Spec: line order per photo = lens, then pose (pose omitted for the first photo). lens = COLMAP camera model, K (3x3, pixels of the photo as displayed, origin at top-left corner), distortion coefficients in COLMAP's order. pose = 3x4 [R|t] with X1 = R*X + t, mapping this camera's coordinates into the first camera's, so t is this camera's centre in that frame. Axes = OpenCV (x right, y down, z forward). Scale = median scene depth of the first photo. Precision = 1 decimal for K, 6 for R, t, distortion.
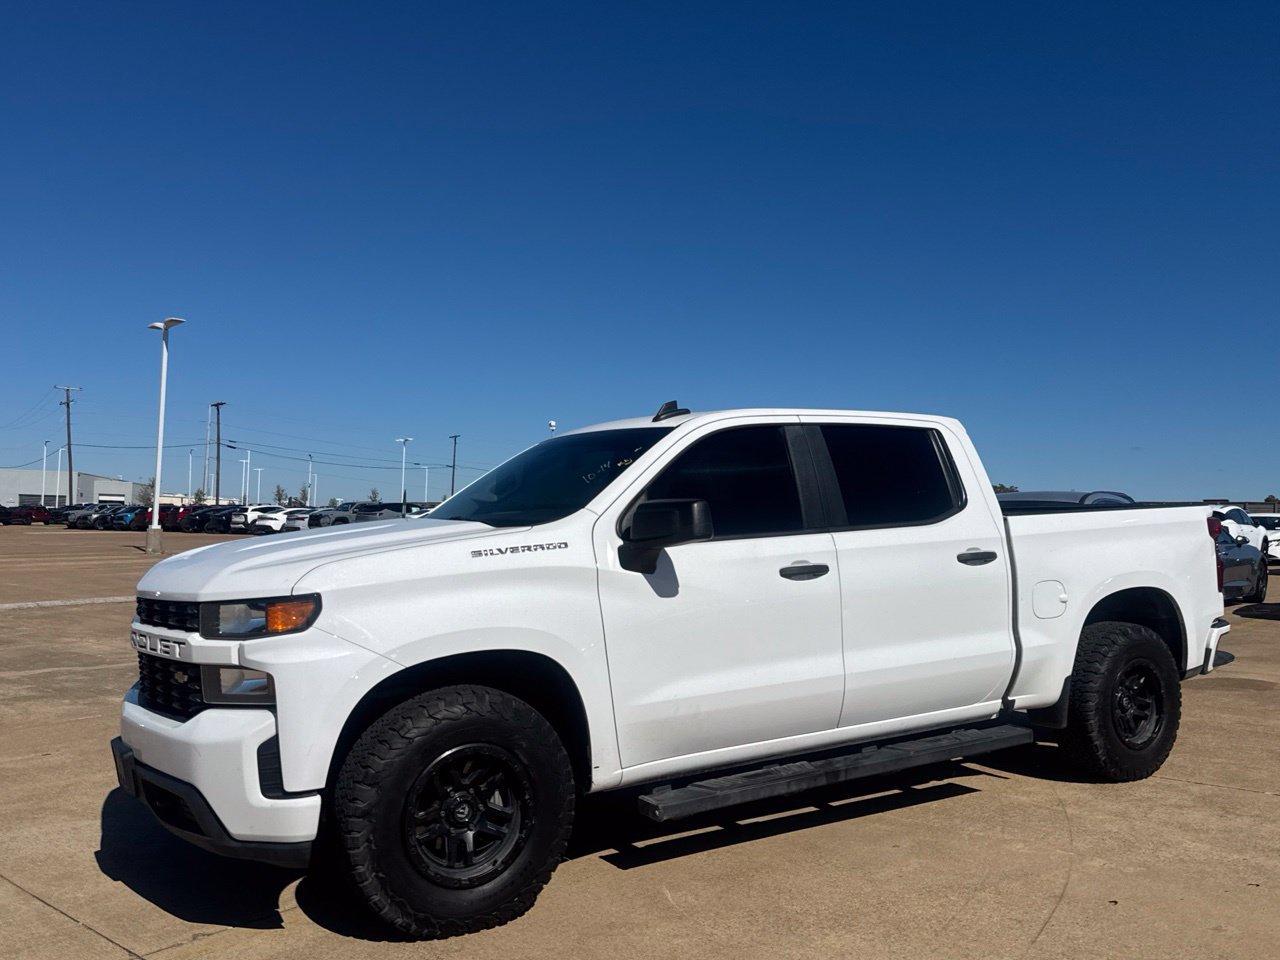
lens RADIAL K [[1063.1, 0, 637.3], [0, 1063.1, 480.4], [0, 0, 1]] dist [0.156627, -0.290484]
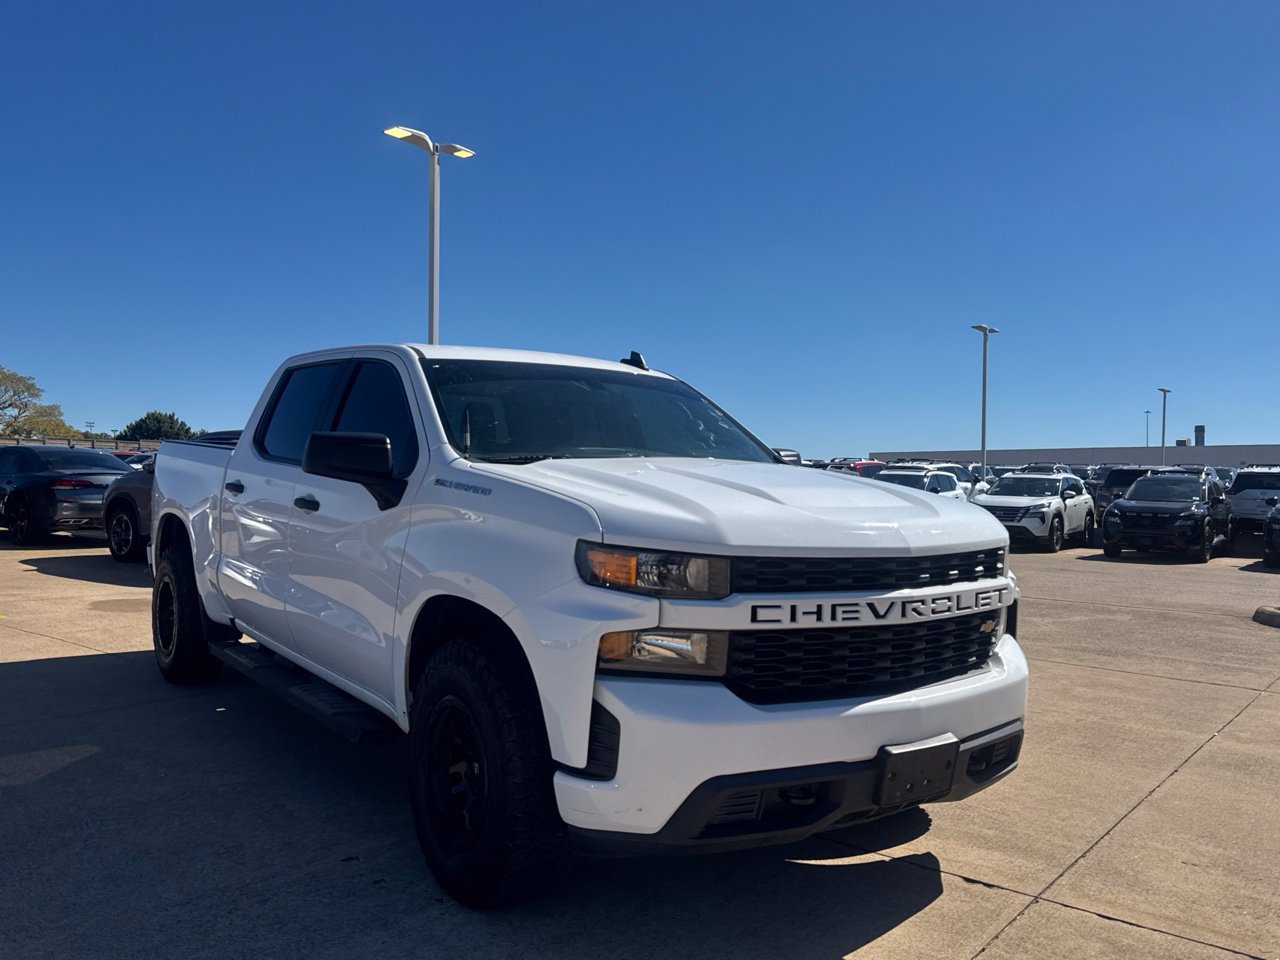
lens RADIAL K [[1062.2, 0, 634.8], [0, 1062.2, 478.7], [0, 0, 1]] dist [0.130982, -0.235656]
pose [[-0.059736, -0.007760, 0.998184, -1.184280], [-0.060773, 0.998143, 0.004123, 0.056628], [-0.996363, -0.060416, -0.060097, 1.201280]]
